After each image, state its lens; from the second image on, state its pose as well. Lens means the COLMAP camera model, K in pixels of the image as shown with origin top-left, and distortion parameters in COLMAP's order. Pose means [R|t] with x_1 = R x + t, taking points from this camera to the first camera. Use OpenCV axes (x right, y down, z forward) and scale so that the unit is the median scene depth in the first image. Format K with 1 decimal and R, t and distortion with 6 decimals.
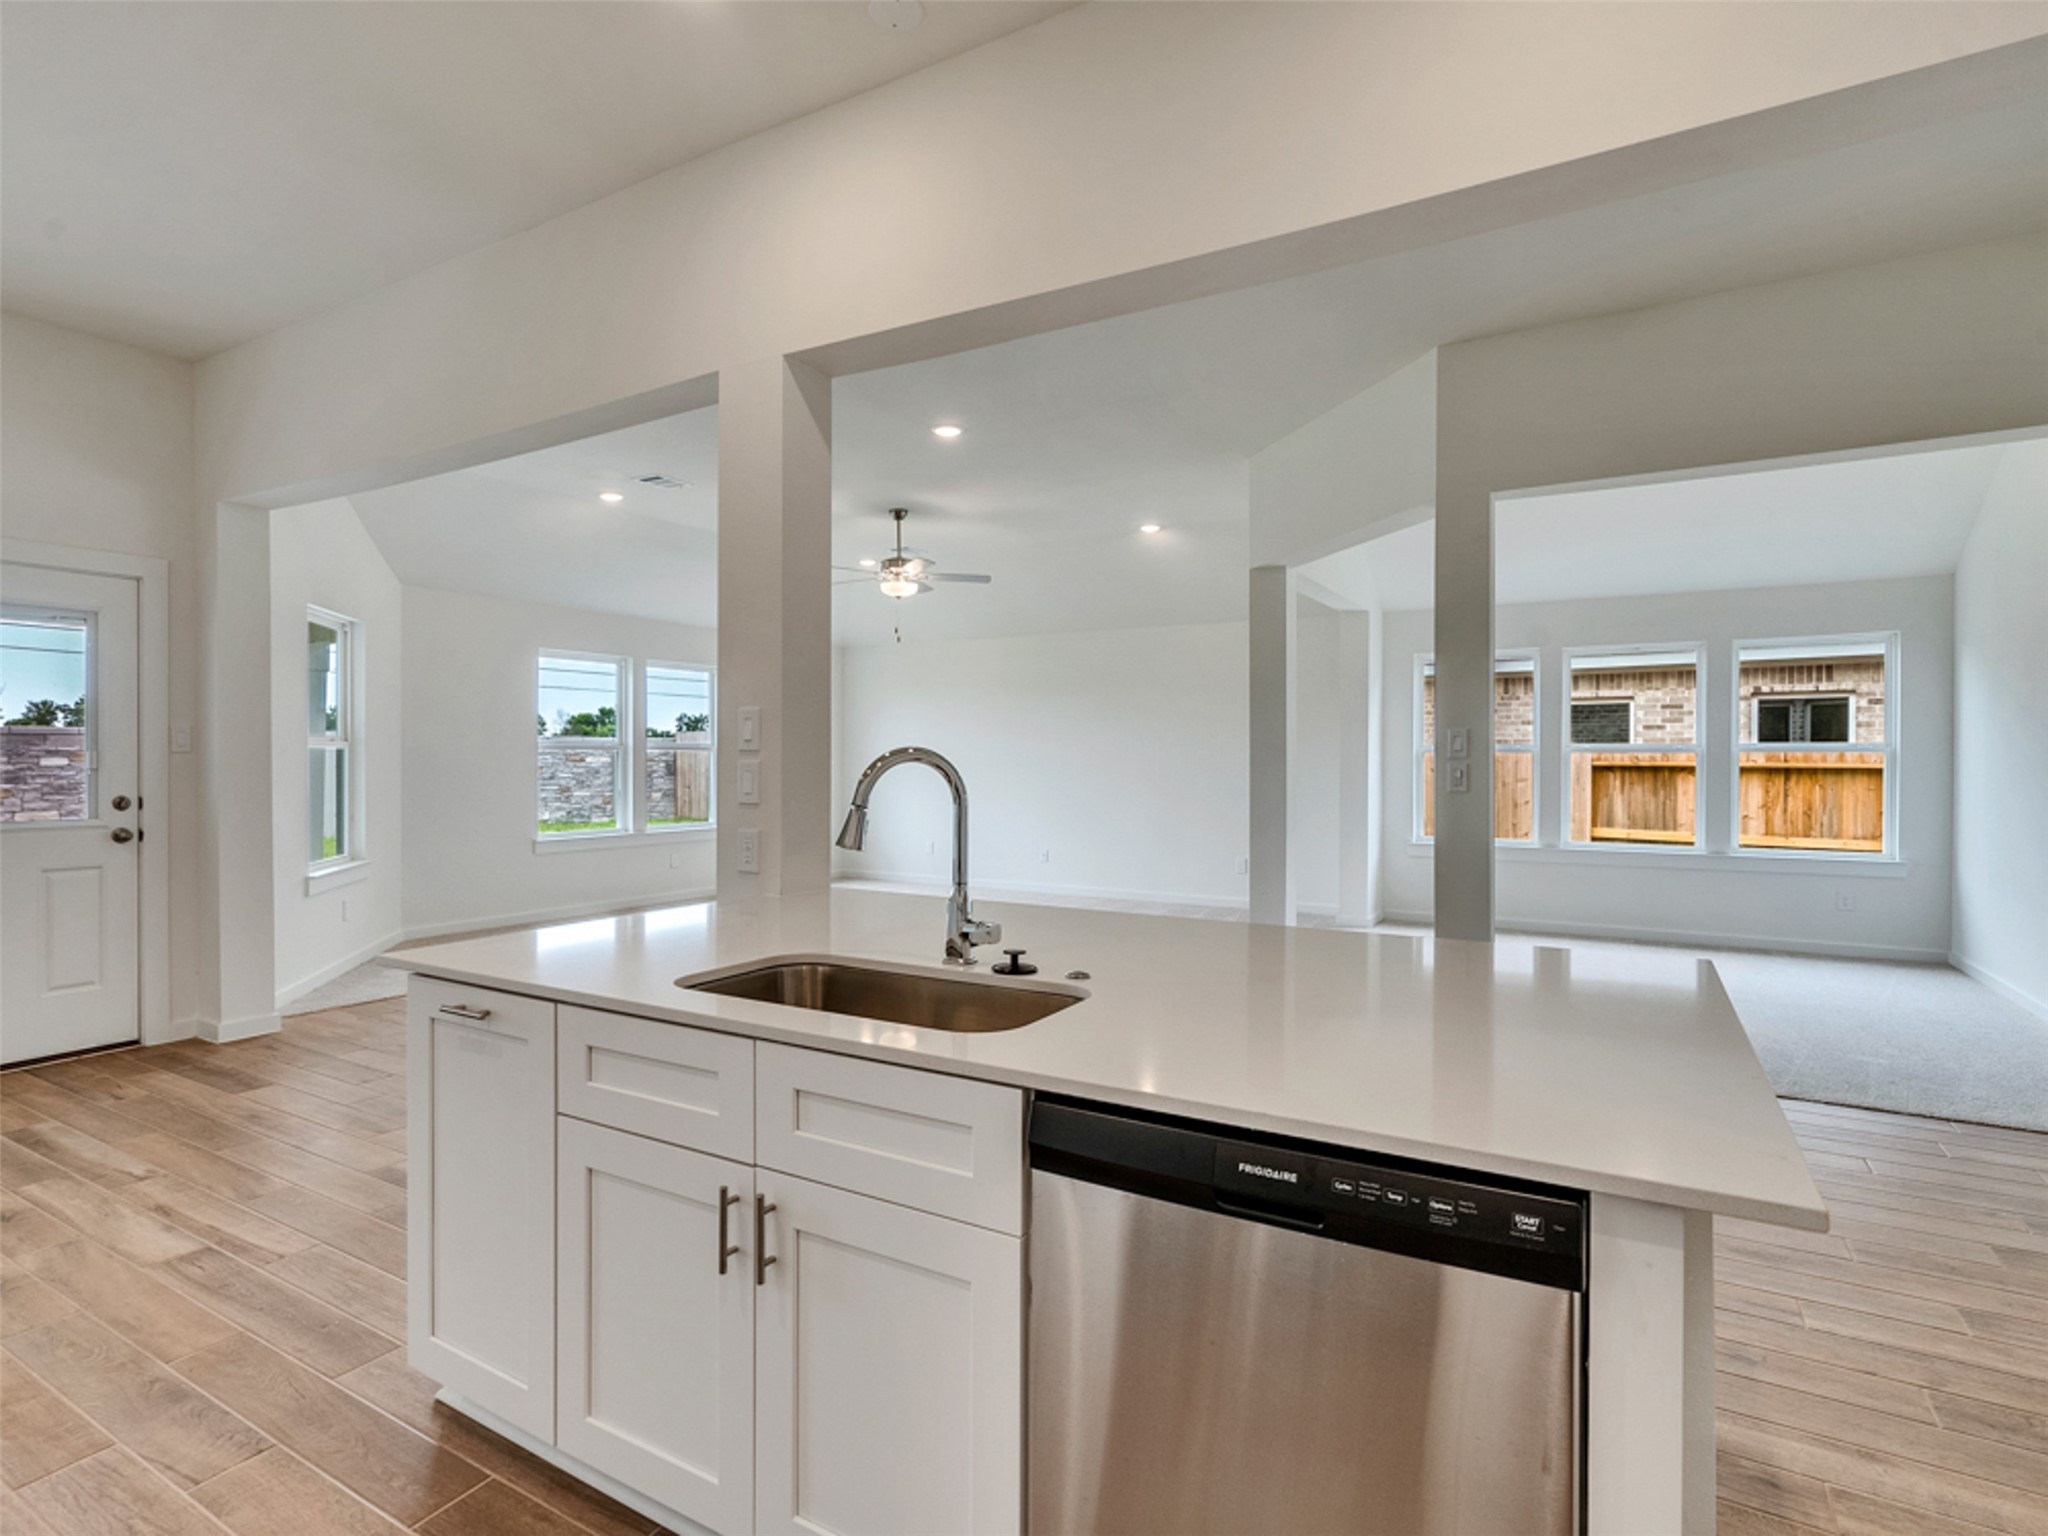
lens RADIAL K [[1045.7, 0, 1006.7], [0, 1045.7, 767.0], [0, 0, 1]] dist [-0.003998, 0.001024]
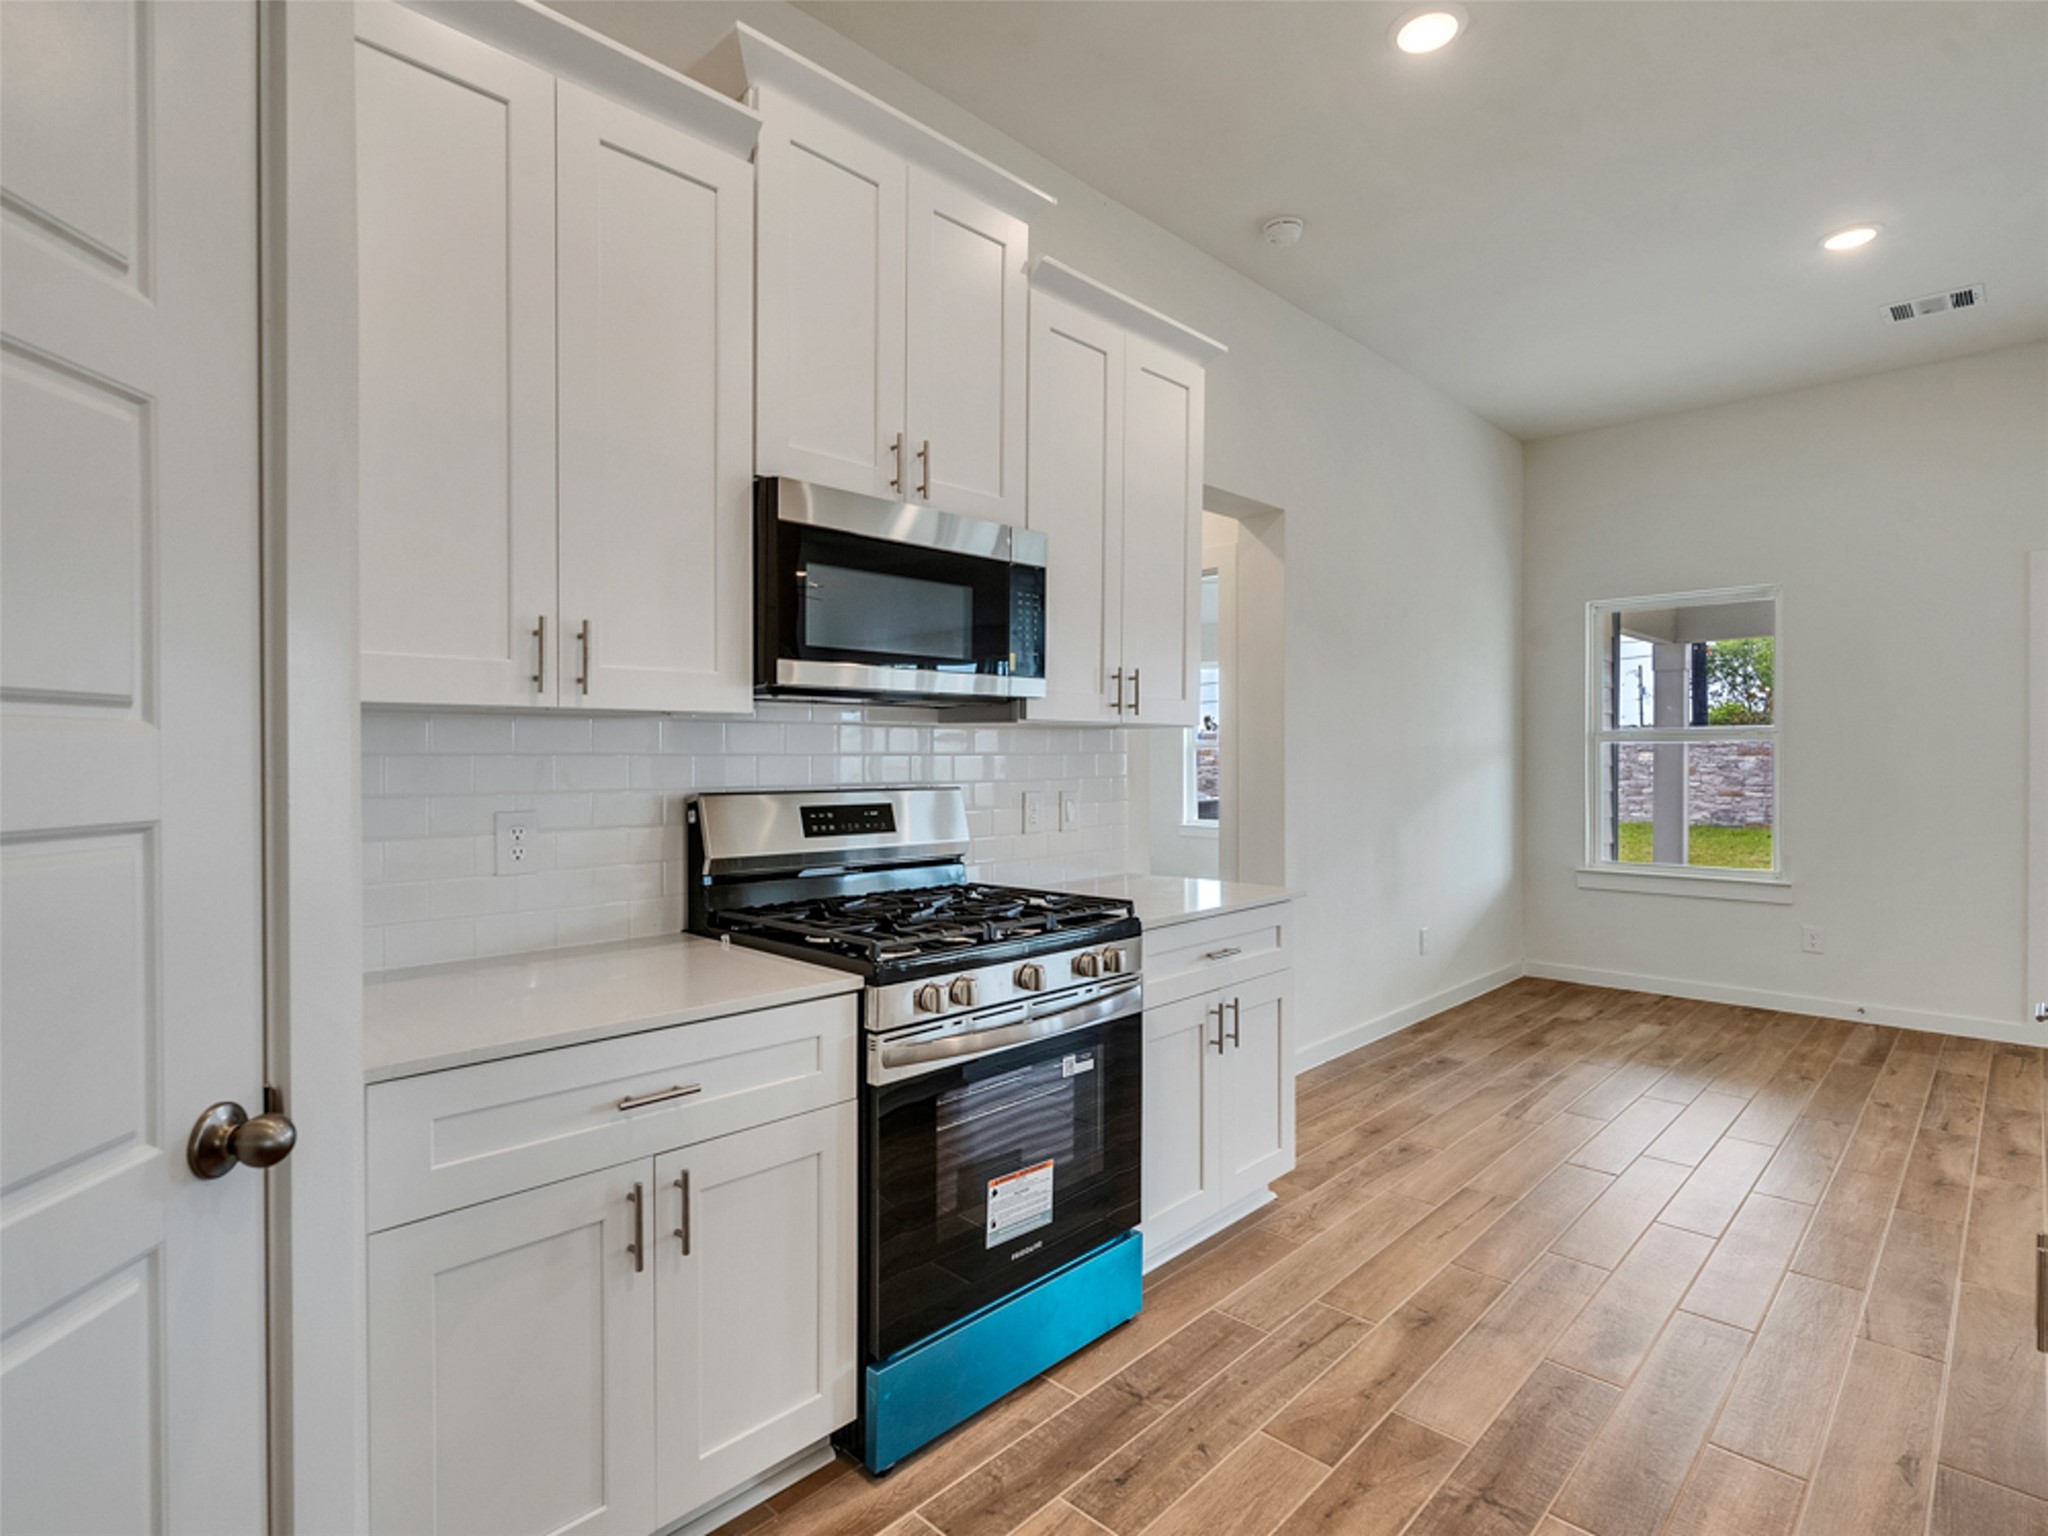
lens RADIAL K [[1045.7, 0, 1006.7], [0, 1045.7, 767.0], [0, 0, 1]] dist [-0.003998, 0.001024]
pose [[-0.238266, 0.009180, -0.971157, 0.161766], [-0.007852, 0.999904, 0.011378, 0.000823], [0.971168, 0.010336, -0.238171, 0.072483]]
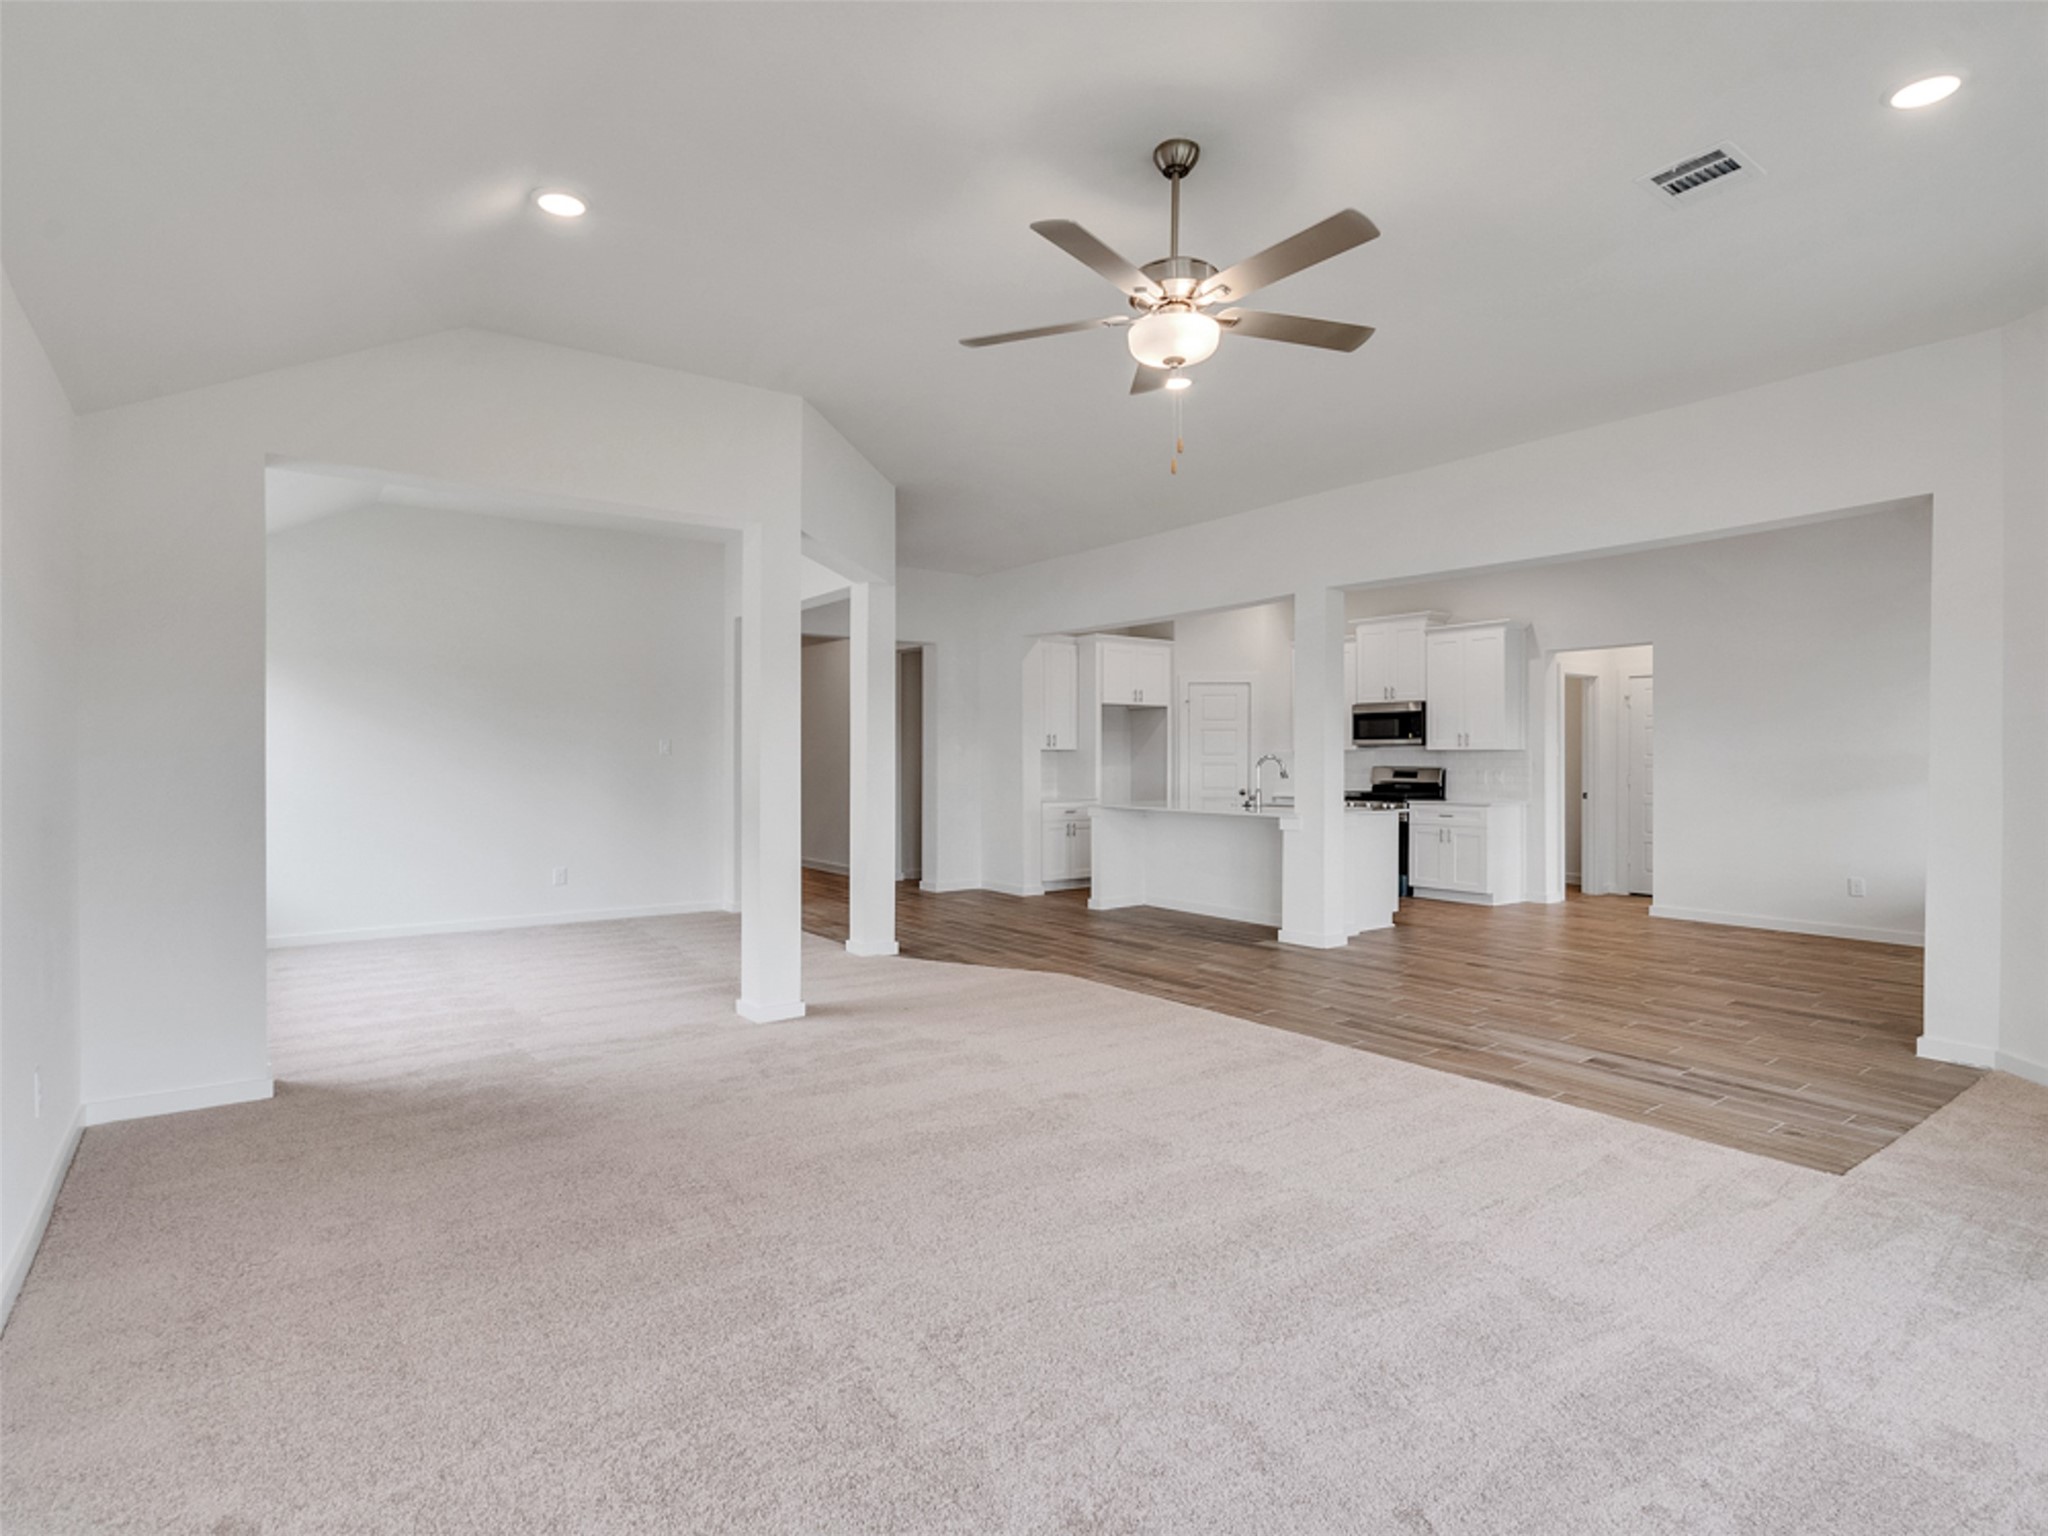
lens RADIAL K [[1045.7, 0, 1006.7], [0, 1045.7, 767.0], [0, 0, 1]] dist [-0.003998, 0.001024]
pose [[-0.919959, -0.008329, 0.391926, -0.204281], [-0.001531, 0.999843, 0.017655, -0.011227], [-0.392012, 0.015642, -0.919827, 1.402700]]
